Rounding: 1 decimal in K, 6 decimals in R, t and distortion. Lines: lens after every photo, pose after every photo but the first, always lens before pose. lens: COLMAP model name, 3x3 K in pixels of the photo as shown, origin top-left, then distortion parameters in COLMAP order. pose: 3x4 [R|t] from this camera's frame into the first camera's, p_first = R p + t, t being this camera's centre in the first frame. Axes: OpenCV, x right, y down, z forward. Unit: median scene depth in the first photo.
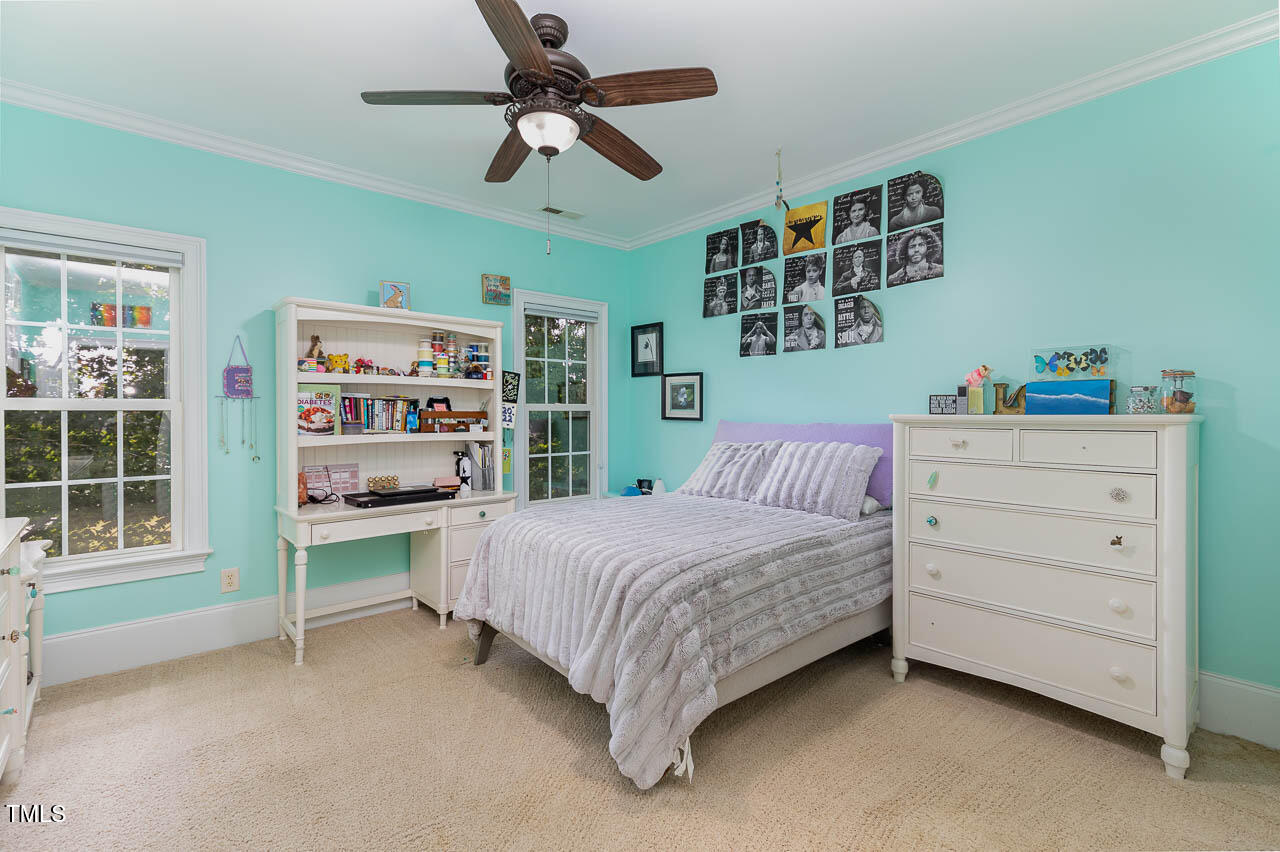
lens RADIAL K [[575.8, 0, 642.2], [0, 575.8, 413.6], [0, 0, 1]] dist [0.015465, -0.001226]
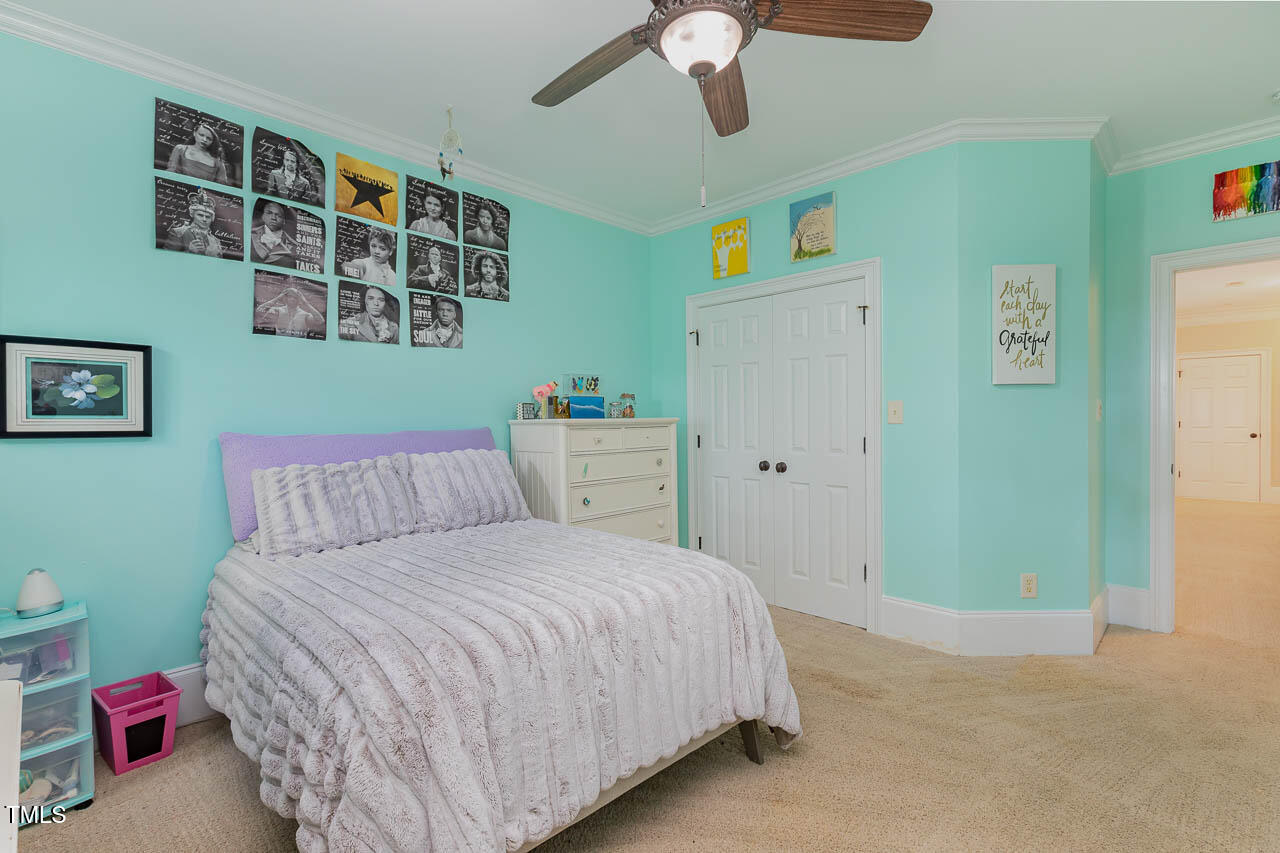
lens RADIAL K [[575.8, 0, 635.7], [0, 575.8, 424.7], [0, 0, 1]] dist [0.015465, -0.001226]
pose [[-0.062662, -0.008231, 0.998001, -0.576987], [0.014756, 0.999849, 0.009173, 0.003989], [-0.997926, 0.015302, -0.062531, 0.716122]]
